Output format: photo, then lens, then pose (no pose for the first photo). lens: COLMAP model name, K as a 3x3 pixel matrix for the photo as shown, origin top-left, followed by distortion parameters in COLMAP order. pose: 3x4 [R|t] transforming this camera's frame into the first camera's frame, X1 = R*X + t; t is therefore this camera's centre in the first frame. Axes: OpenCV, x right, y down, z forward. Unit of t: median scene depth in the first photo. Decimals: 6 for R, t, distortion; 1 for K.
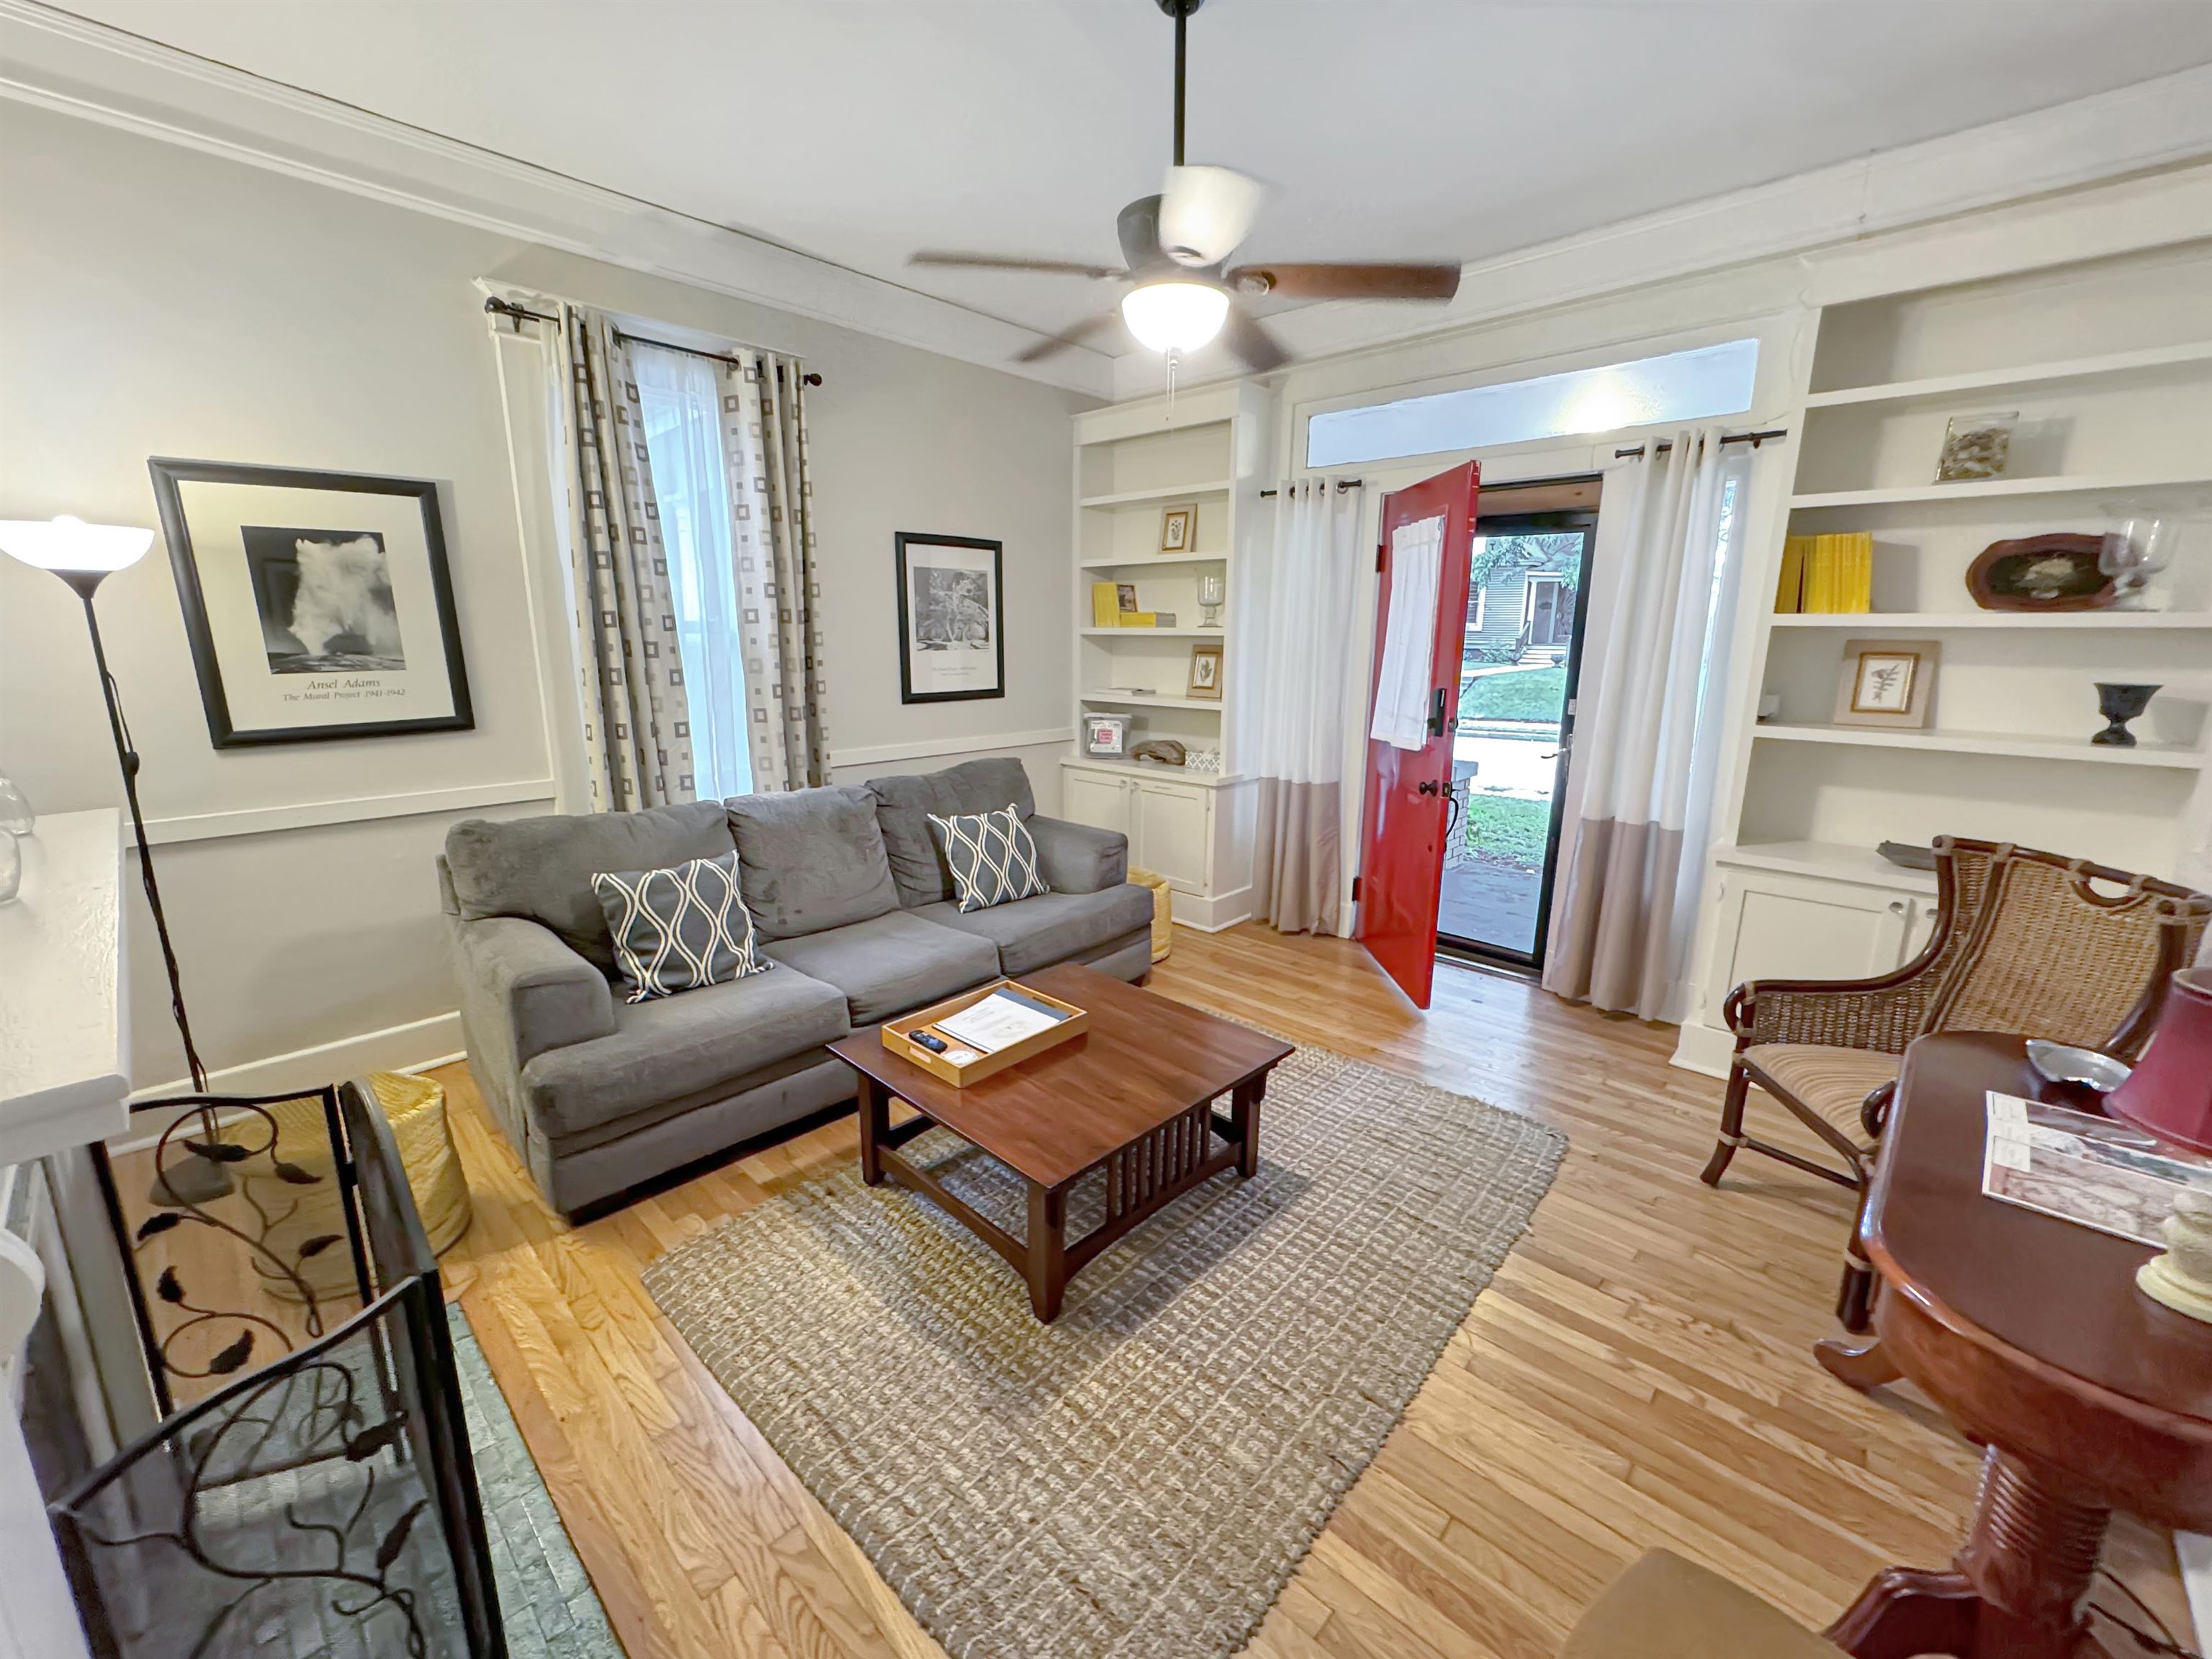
lens RADIAL K [[913.5, 0, 1094.2], [0, 913.5, 822.4], [0, 0, 1]] dist [-0.006813, 0.000219]
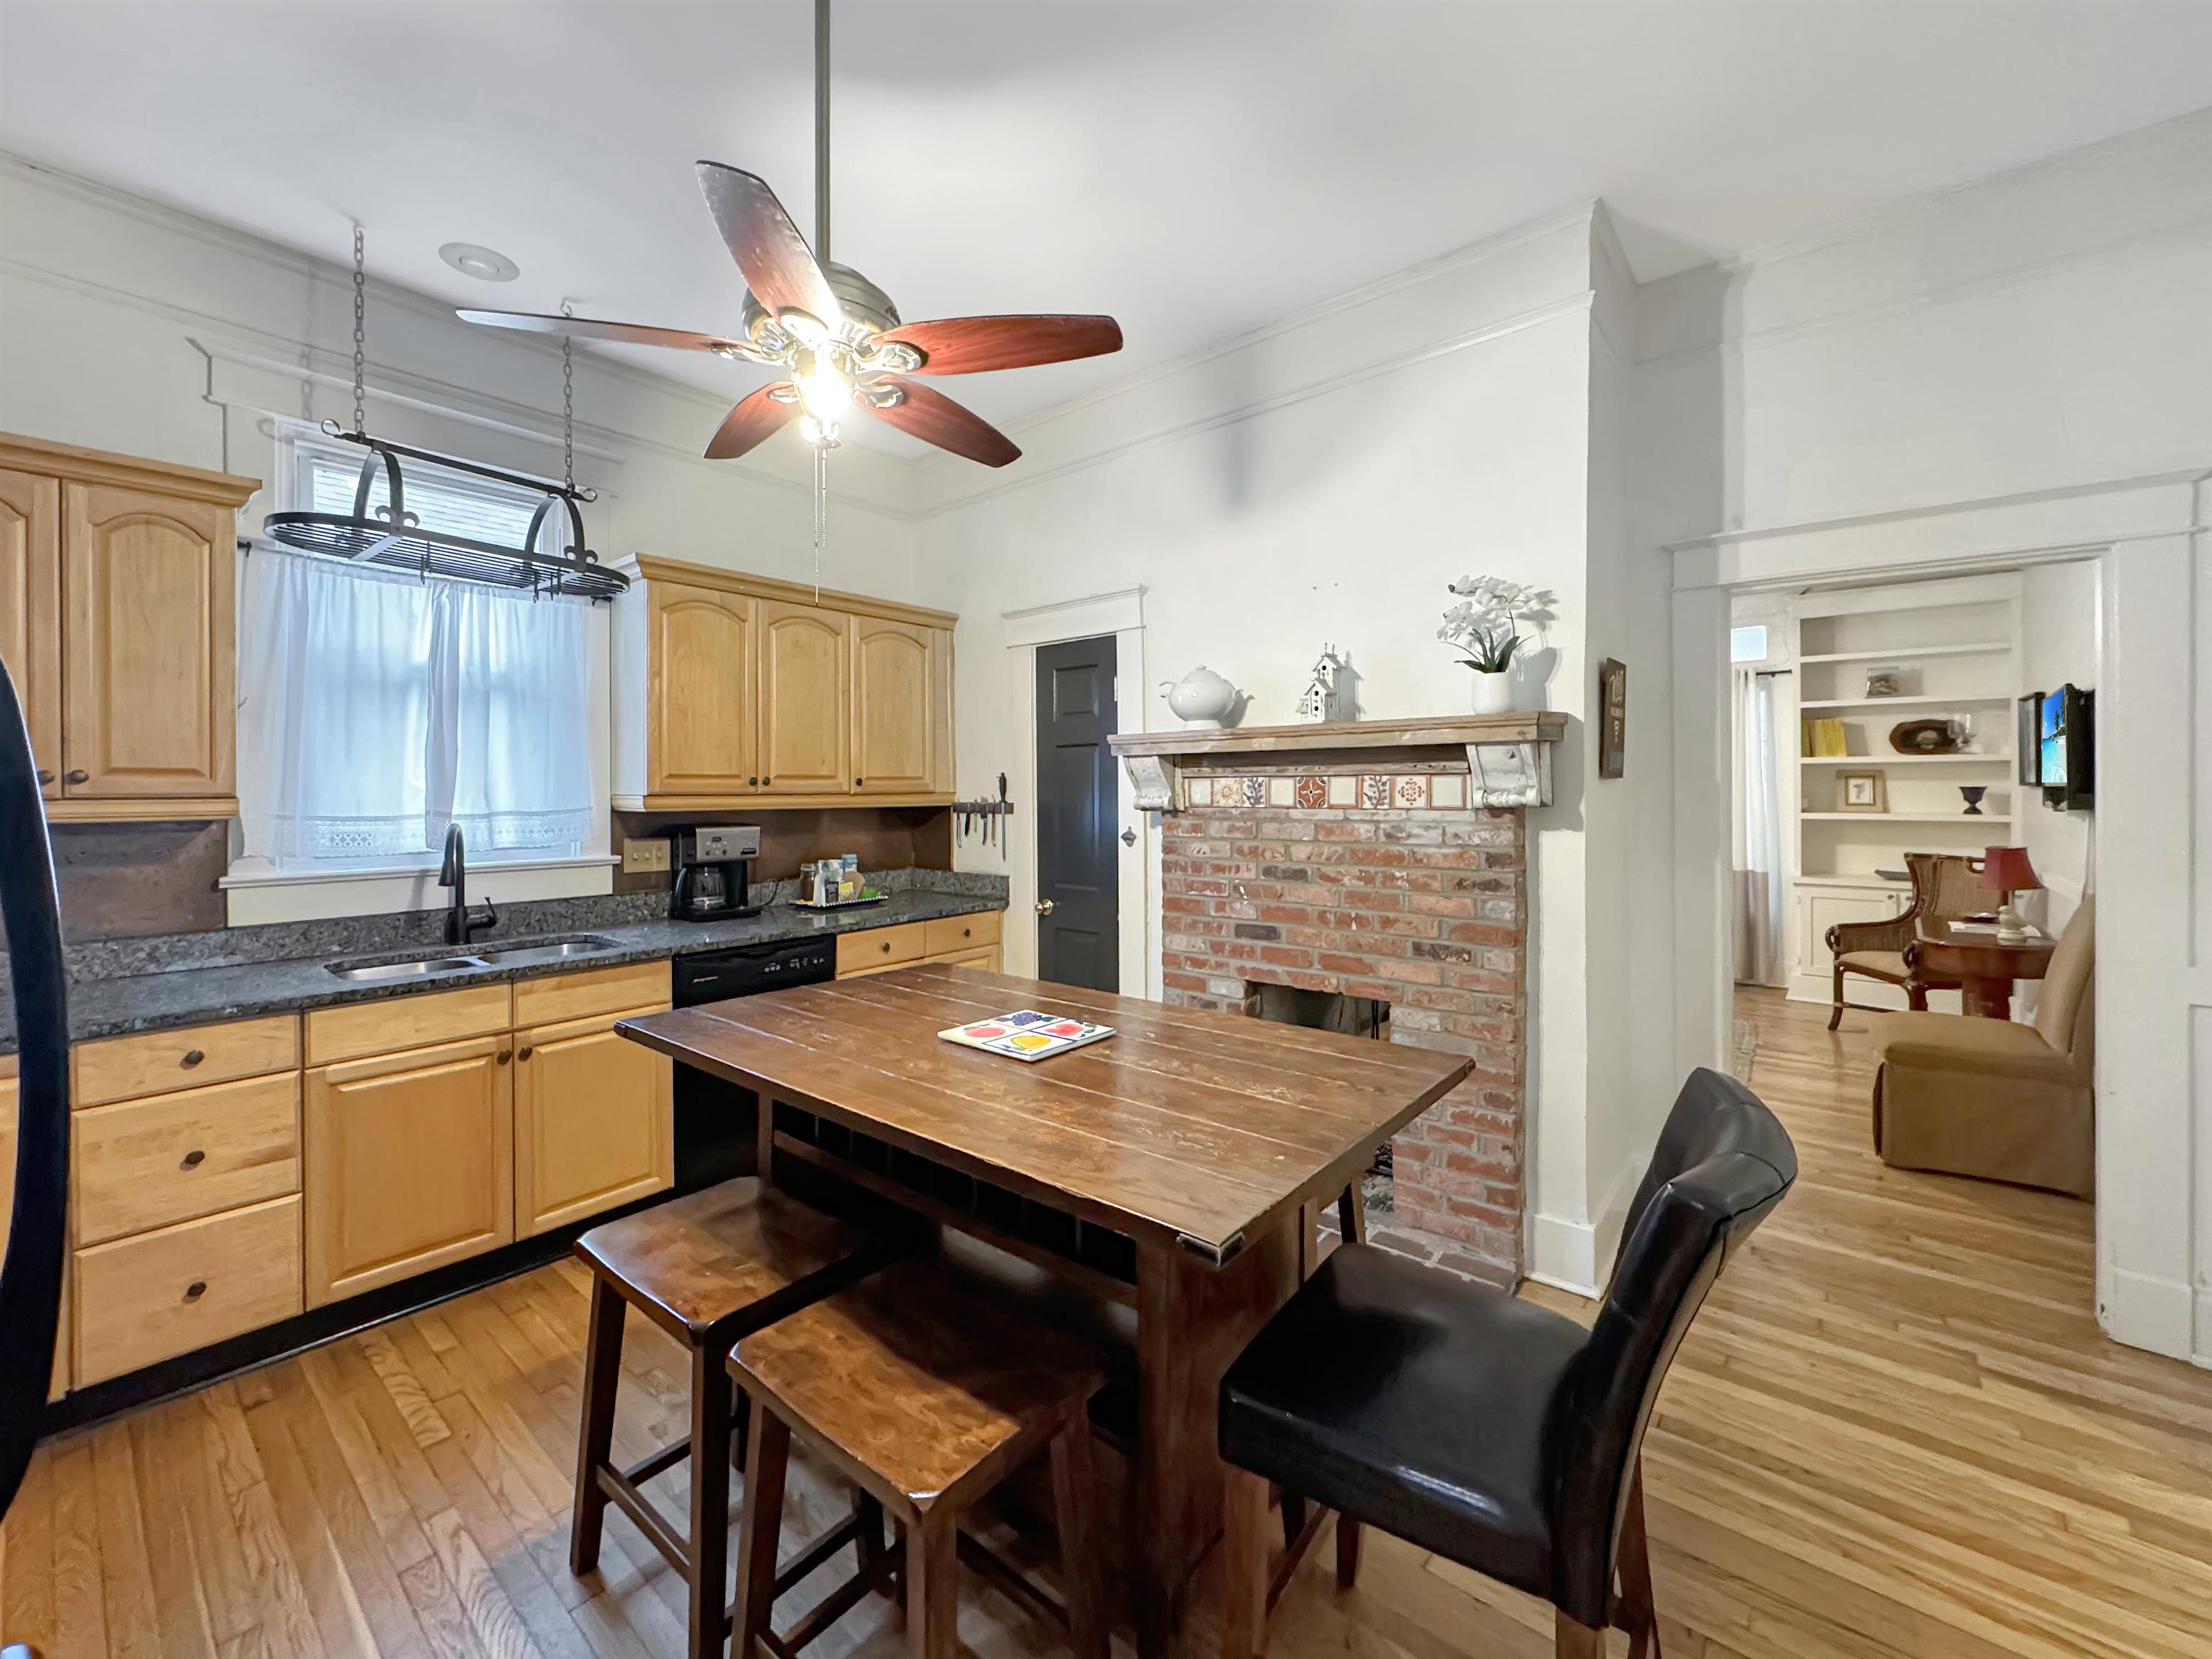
lens RADIAL K [[913.5, 0, 1080.6], [0, 913.5, 781.1], [0, 0, 1]] dist [-0.006813, 0.000219]
pose [[0.998777, -0.014969, 0.047120, -1.044307], [0.024609, 0.977130, -0.211214, 0.229680], [-0.042881, 0.212115, 0.976303, -0.985043]]
